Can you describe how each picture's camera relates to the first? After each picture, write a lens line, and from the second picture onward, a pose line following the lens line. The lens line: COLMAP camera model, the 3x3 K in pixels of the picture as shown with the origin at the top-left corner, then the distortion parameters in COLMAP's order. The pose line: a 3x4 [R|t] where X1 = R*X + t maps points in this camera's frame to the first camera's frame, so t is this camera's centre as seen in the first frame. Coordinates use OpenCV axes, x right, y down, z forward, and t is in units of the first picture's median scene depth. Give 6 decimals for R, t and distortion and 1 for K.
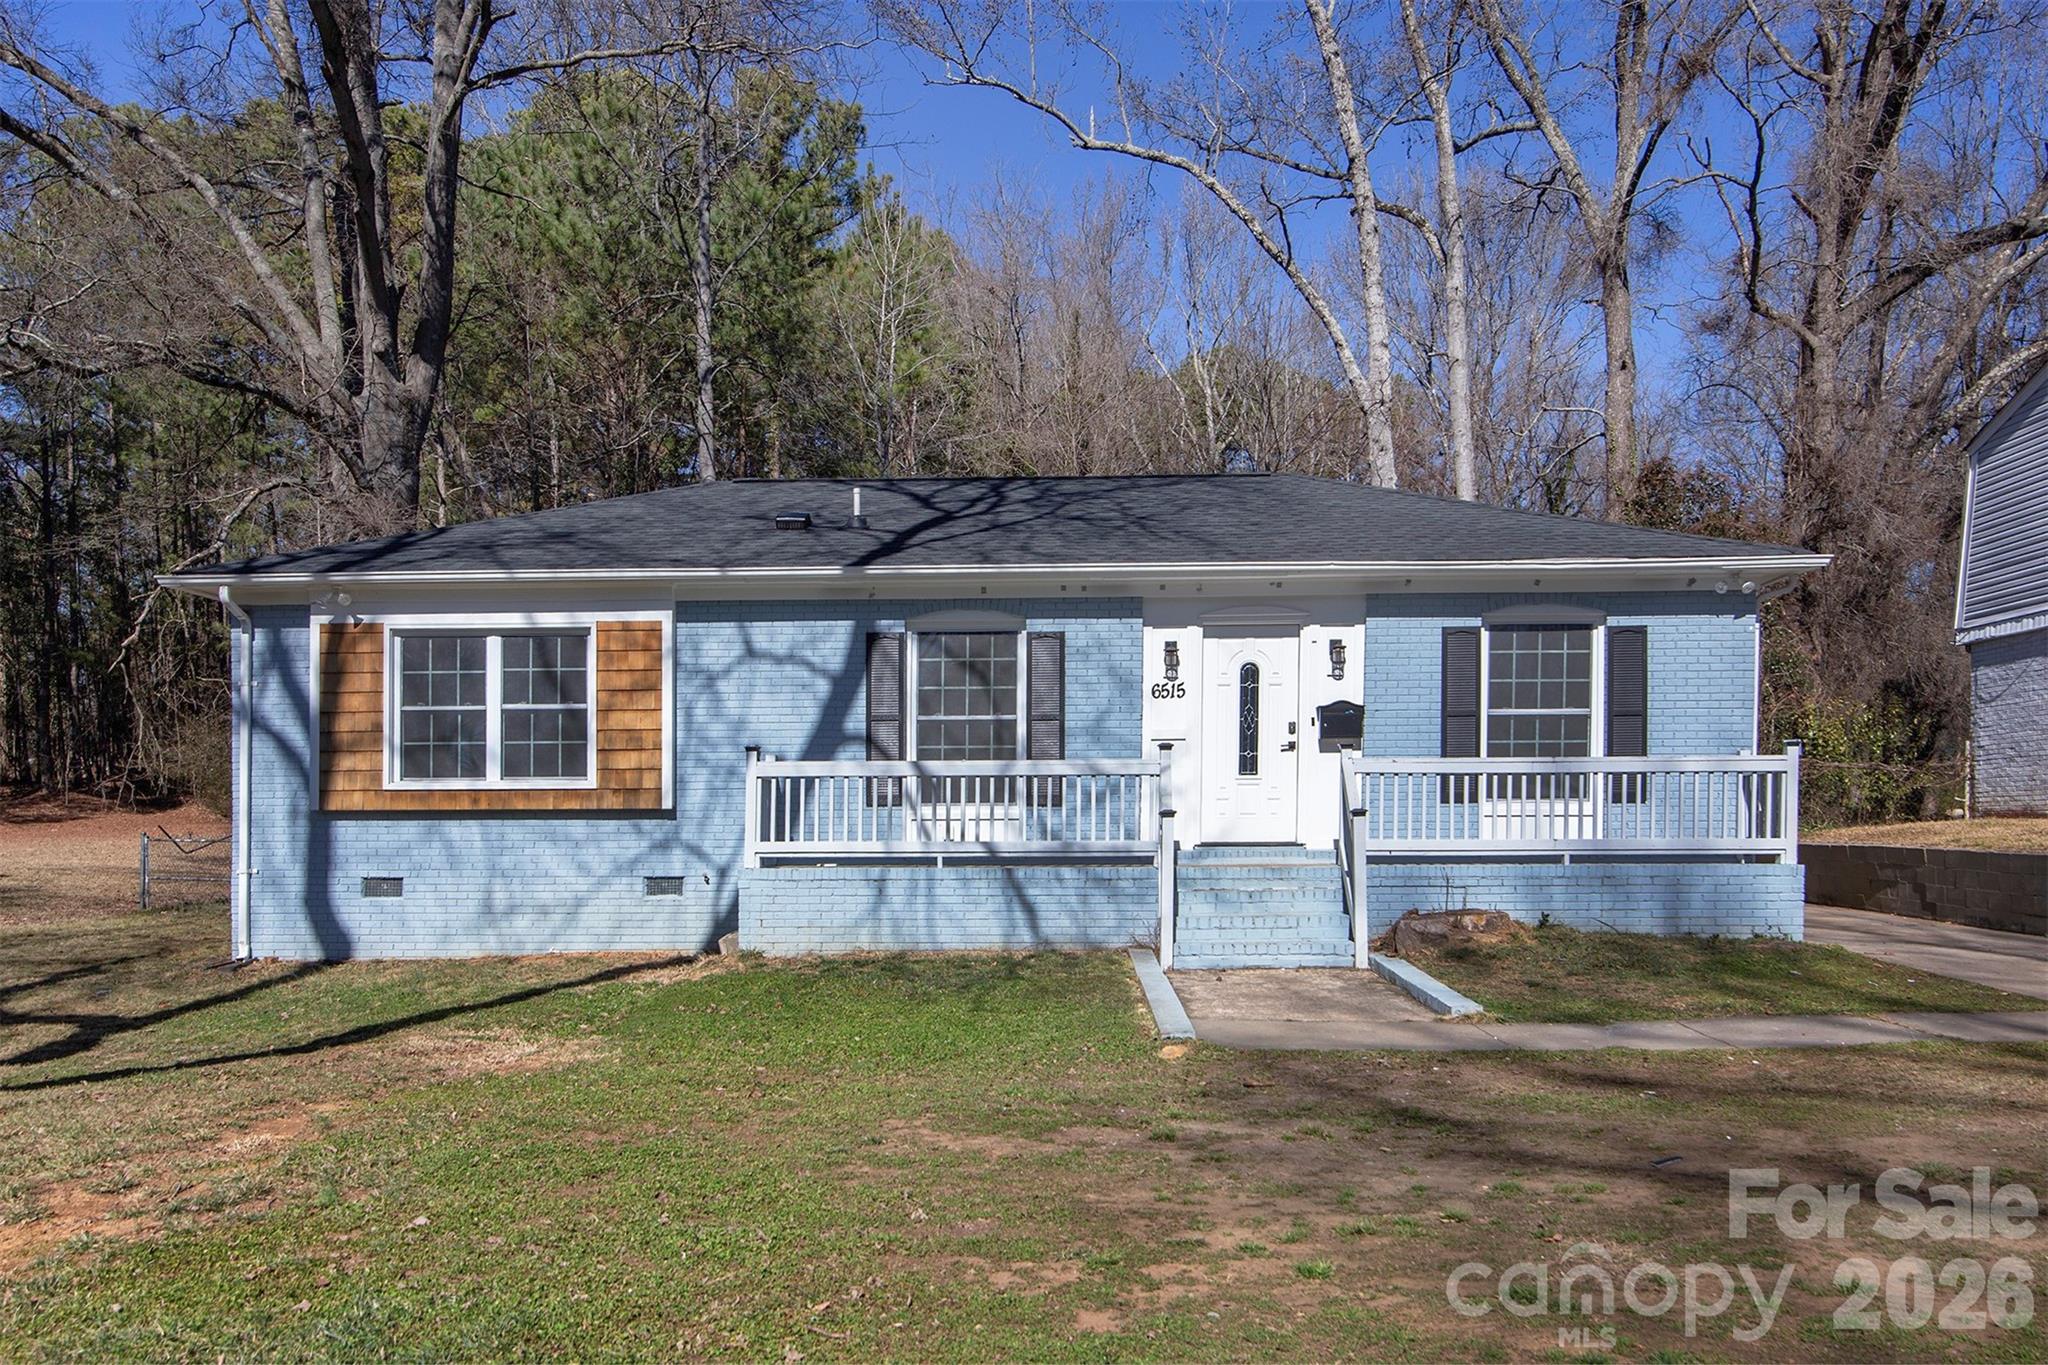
lens RADIAL K [[1683.8, 0, 1024.0], [0, 1683.8, 682.5], [0, 0, 1]] dist [-0.000904, 0.002143]
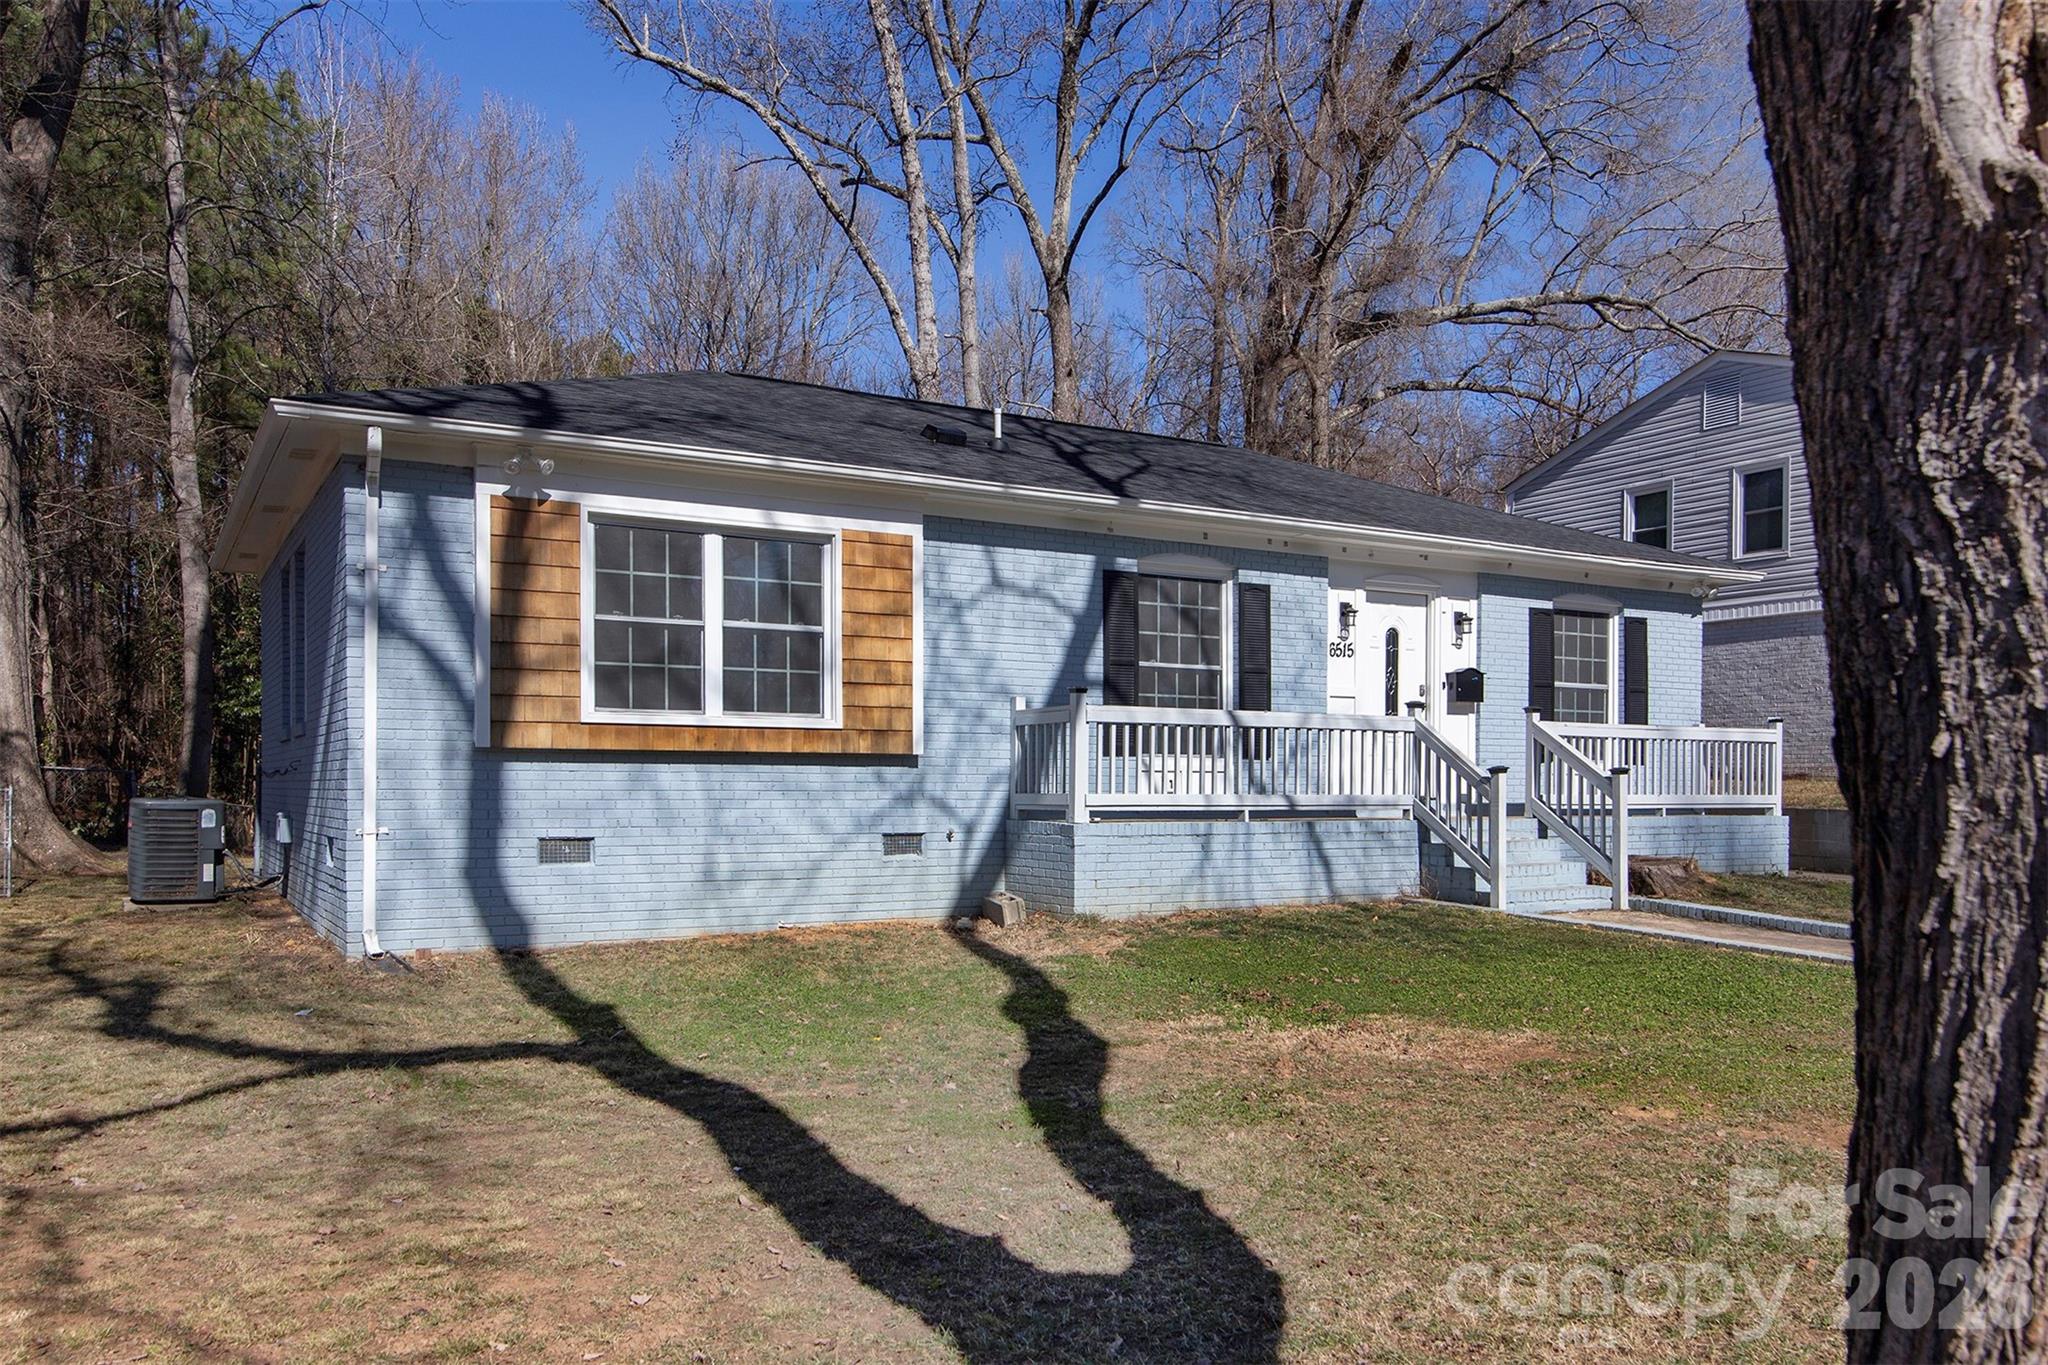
lens RADIAL K [[1589.4, 0, 1024.0], [0, 1589.4, 682.5], [0, 0, 1]] dist [-0.002477, -0.002954]
pose [[0.828000, 0.043667, 0.559025, -0.618894], [-0.059049, 0.998210, 0.009488, 0.027043], [-0.557610, -0.040866, 0.829096, 0.295355]]
